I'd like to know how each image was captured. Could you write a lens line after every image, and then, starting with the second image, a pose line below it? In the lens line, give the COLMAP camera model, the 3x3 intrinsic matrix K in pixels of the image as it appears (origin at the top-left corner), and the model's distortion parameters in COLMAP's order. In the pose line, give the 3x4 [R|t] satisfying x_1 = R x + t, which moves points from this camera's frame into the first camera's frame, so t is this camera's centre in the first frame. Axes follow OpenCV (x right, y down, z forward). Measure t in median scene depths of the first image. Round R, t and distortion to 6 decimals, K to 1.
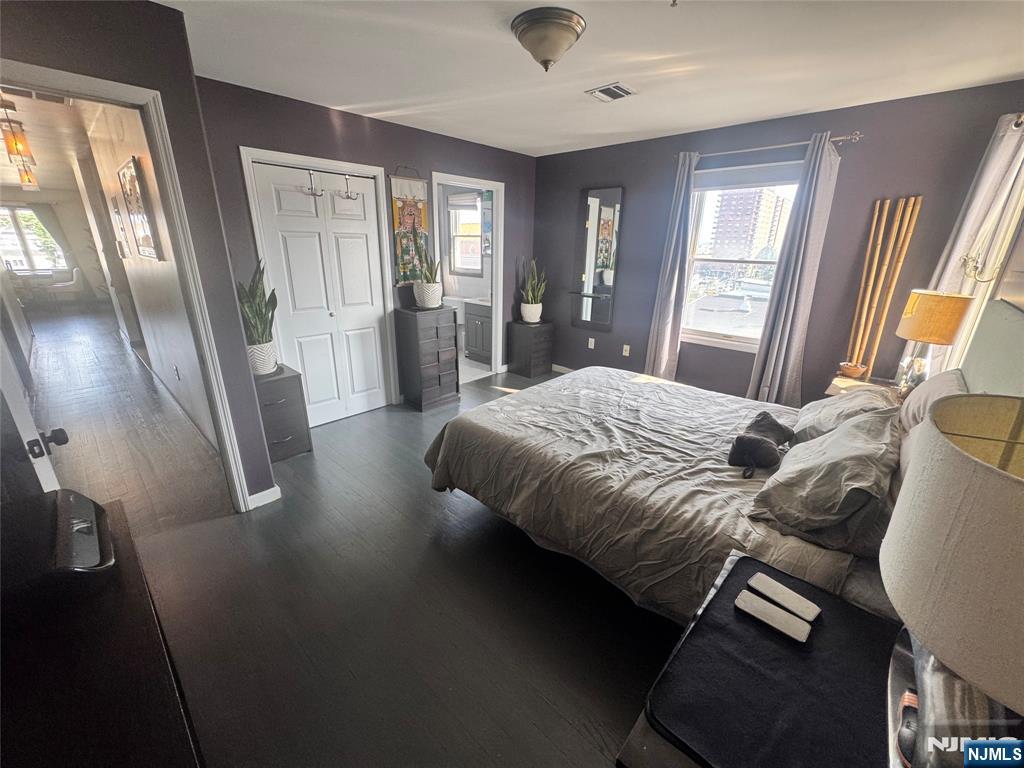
lens RADIAL K [[410.7, 0, 510.5], [0, 410.7, 384.0], [0, 0, 1]] dist [-0.001336, -0.000249]
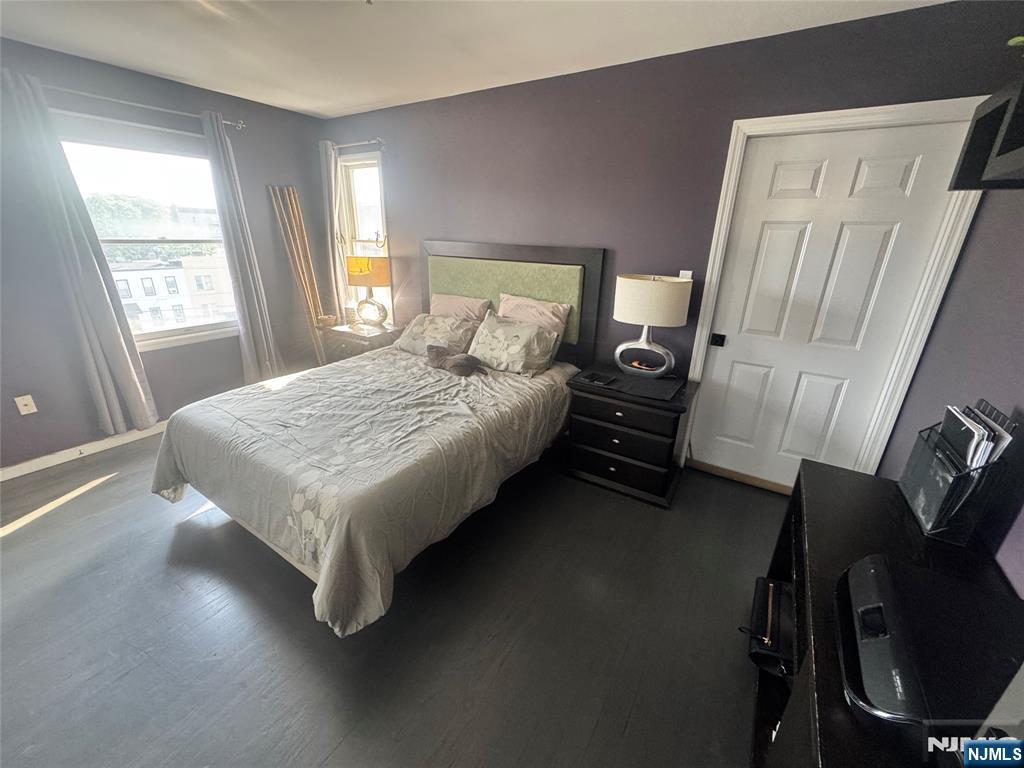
lens RADIAL K [[410.7, 0, 512.4], [0, 410.7, 385.3], [0, 0, 1]] dist [-0.001336, -0.000249]
pose [[-0.180337, -0.365507, 0.913172, -0.681661], [0.294519, 0.865731, 0.404682, -0.260430], [-0.938476, 0.341926, -0.048474, 0.709406]]
